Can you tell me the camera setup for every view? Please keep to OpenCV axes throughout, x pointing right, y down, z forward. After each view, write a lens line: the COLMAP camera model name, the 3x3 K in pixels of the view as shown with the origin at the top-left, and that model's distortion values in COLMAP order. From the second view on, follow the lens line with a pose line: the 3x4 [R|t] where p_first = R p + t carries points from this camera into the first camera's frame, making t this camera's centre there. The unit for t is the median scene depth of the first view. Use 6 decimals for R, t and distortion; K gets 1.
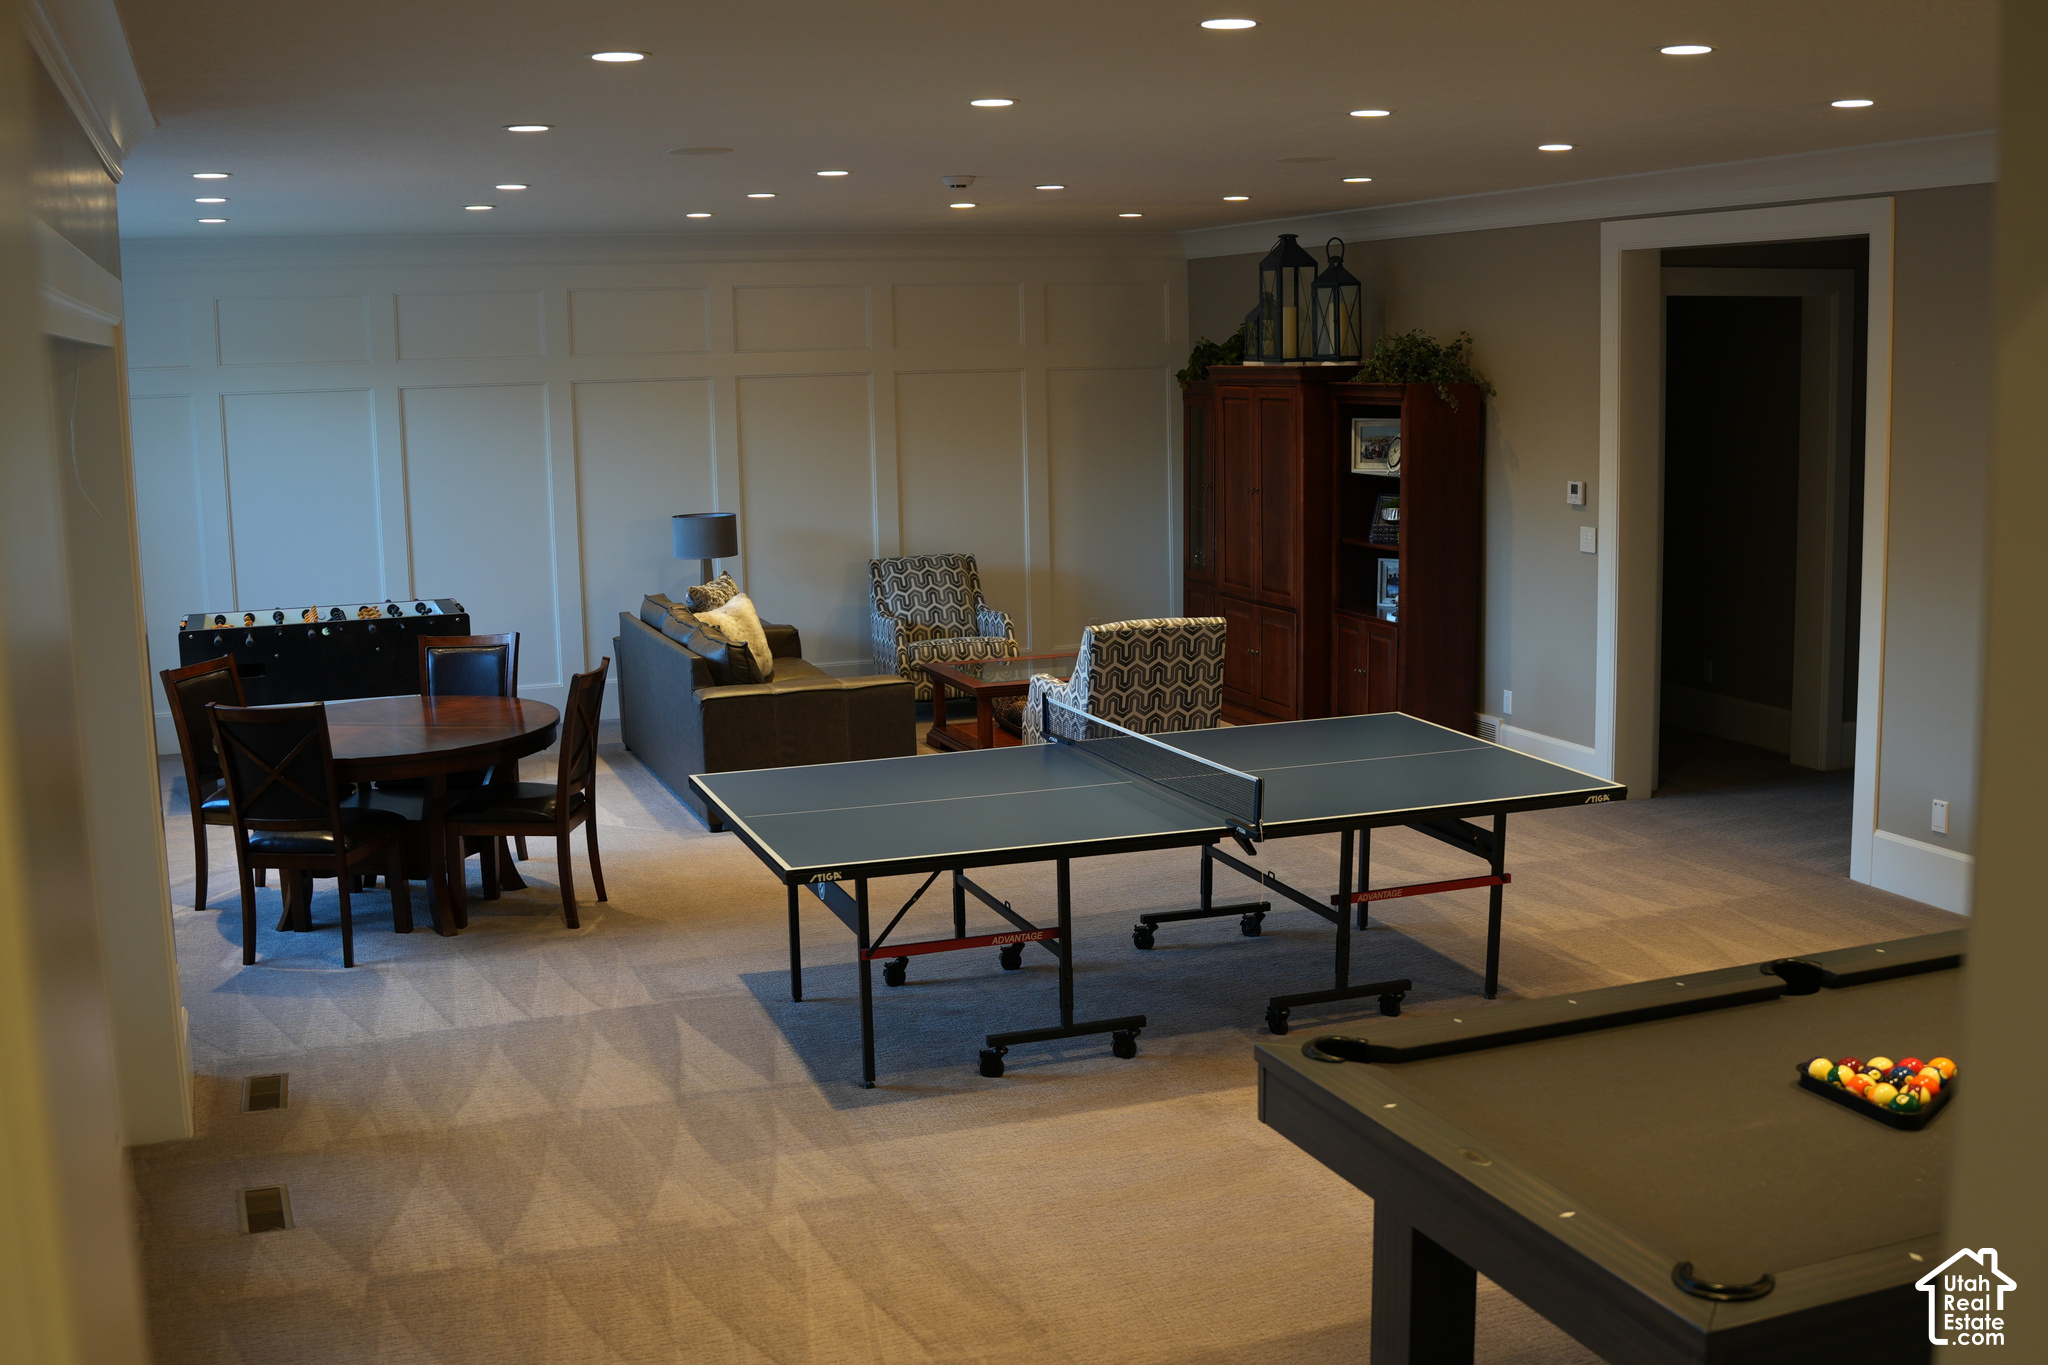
lens RADIAL K [[2134.2, 0, 1024.0], [0, 2134.2, 682.5], [0, 0, 1]] dist [-0.194378, 0.147688]
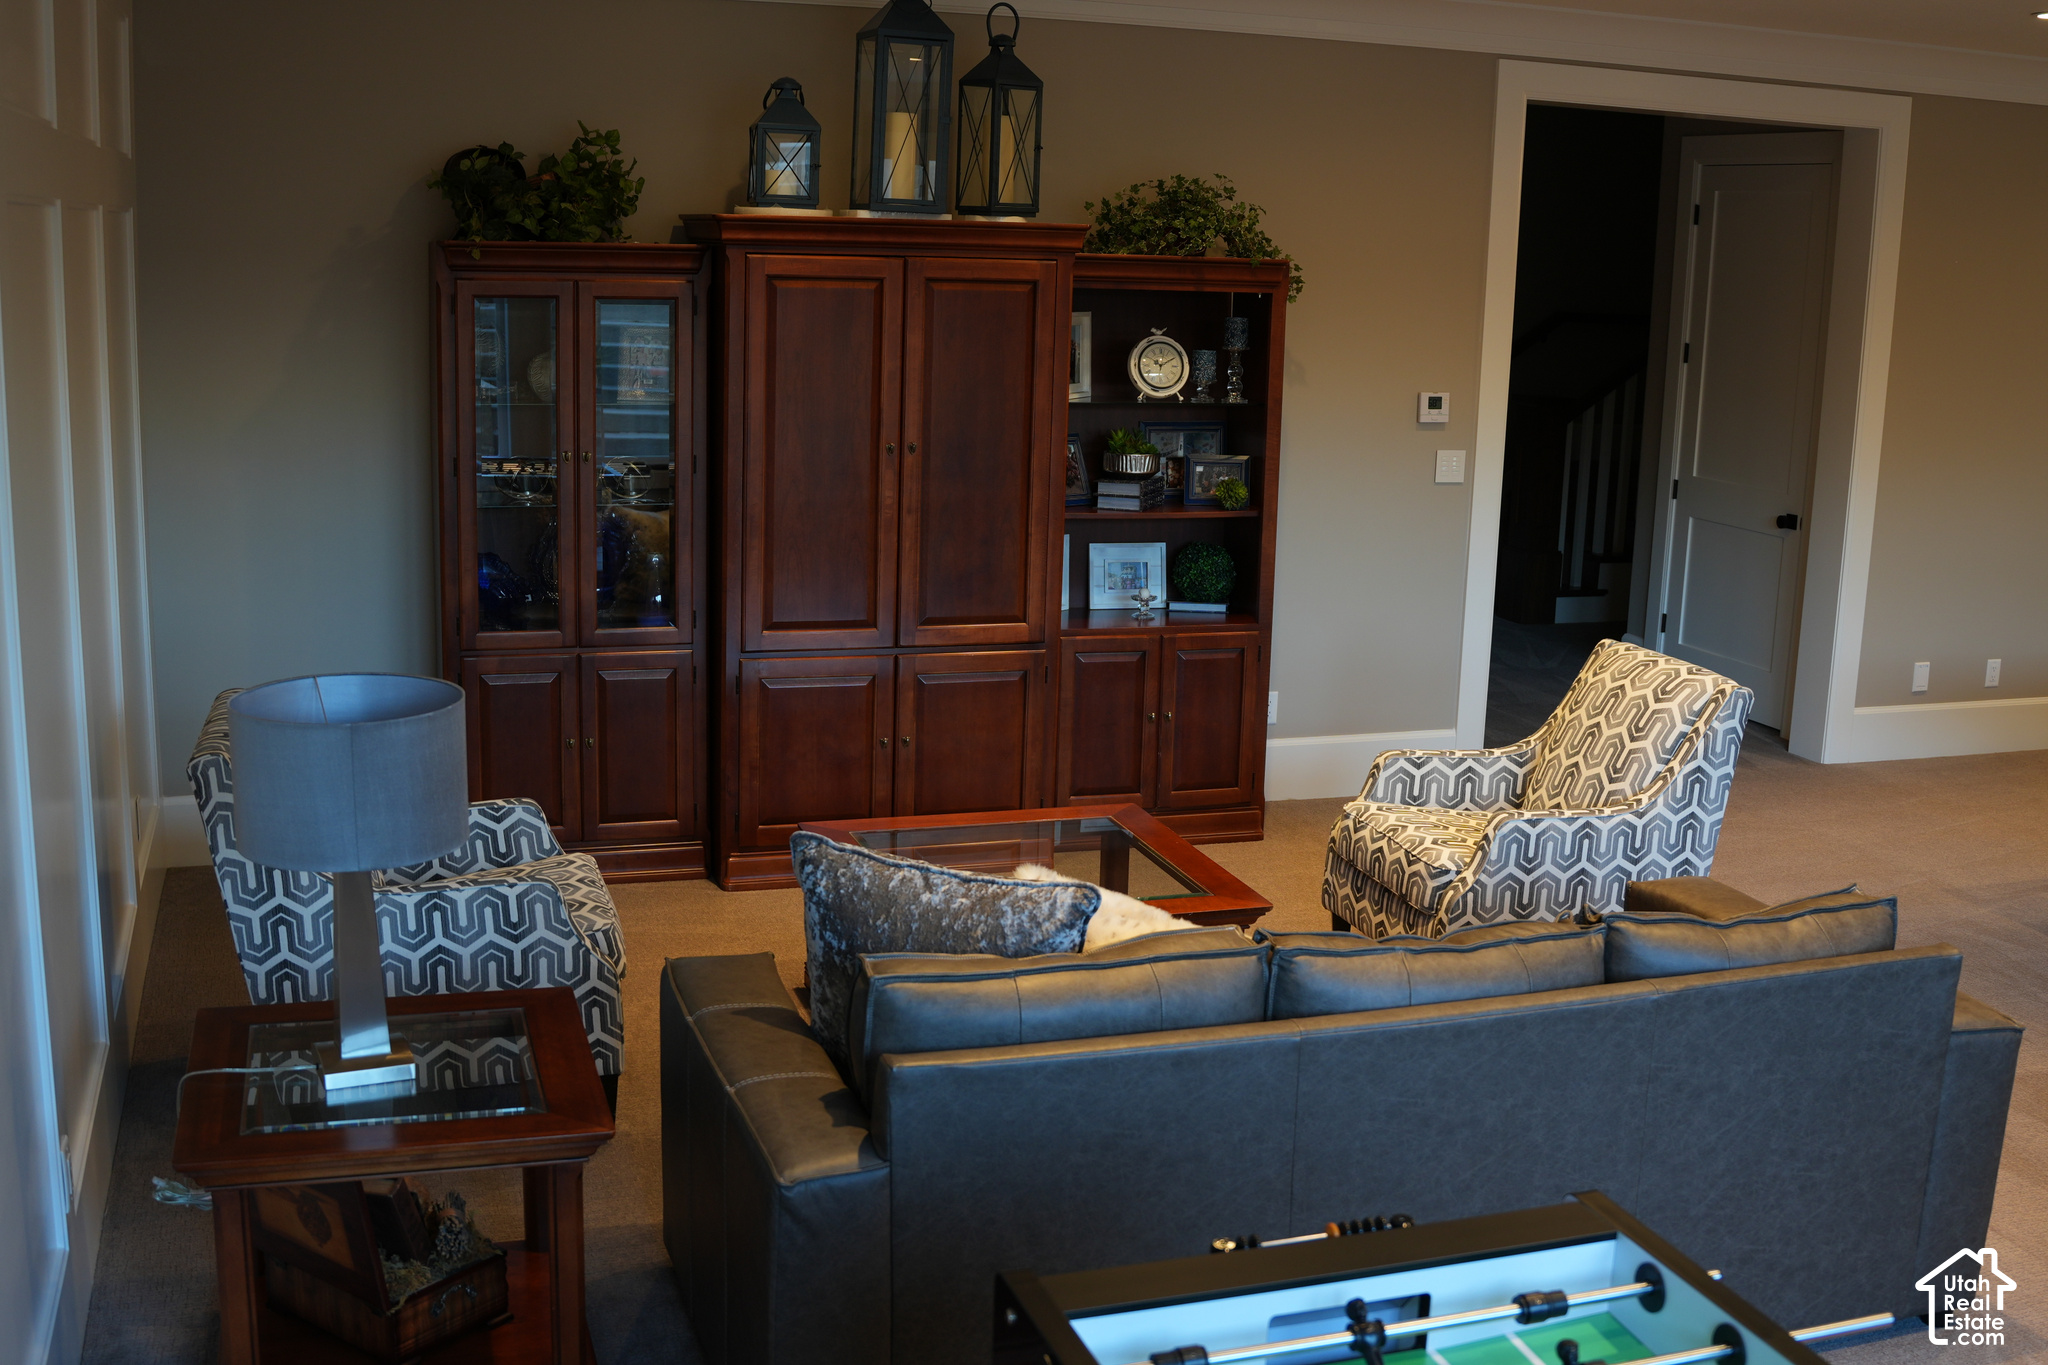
lens RADIAL K [[2163.4, 0, 1024.0], [0, 2163.4, 682.5], [0, 0, 1]] dist [-0.167932, 0.106322]
pose [[0.027825, -0.182711, 0.982773, -0.533172], [0.120642, 0.976581, 0.178144, -0.150268], [-0.992306, 0.113607, 0.049216, 1.125725]]
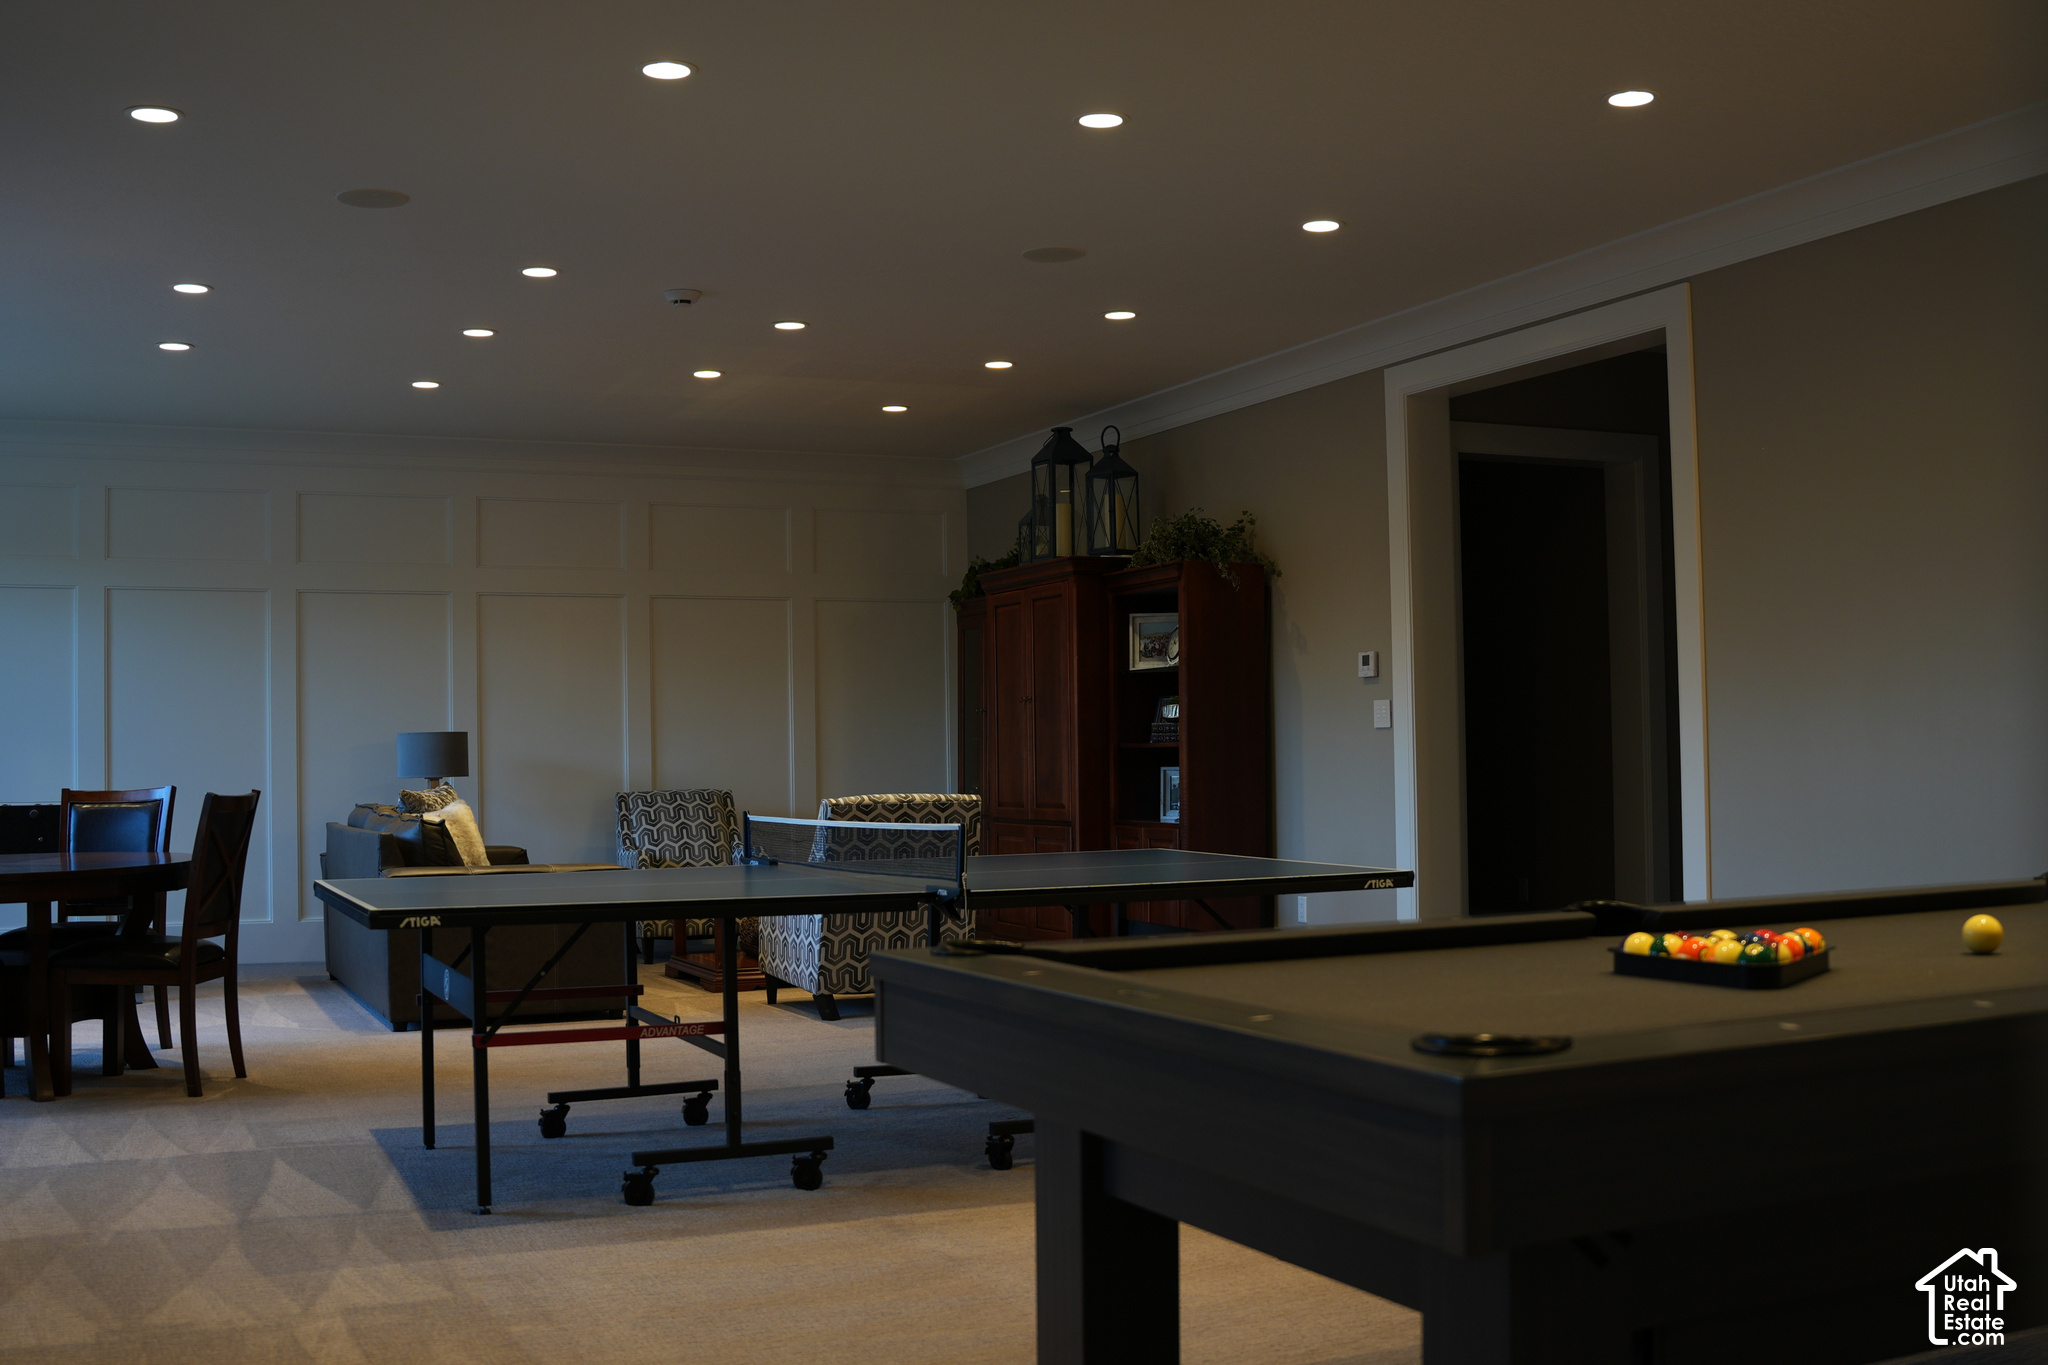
lens RADIAL K [[2134.2, 0, 1024.0], [0, 2134.2, 682.5], [0, 0, 1]] dist [-0.194378, 0.147688]
pose [[0.997167, 0.008067, 0.074789, 0.044672], [0.006227, 0.981969, -0.188941, 0.091275], [-0.074965, 0.188871, 0.979136, 0.109581]]
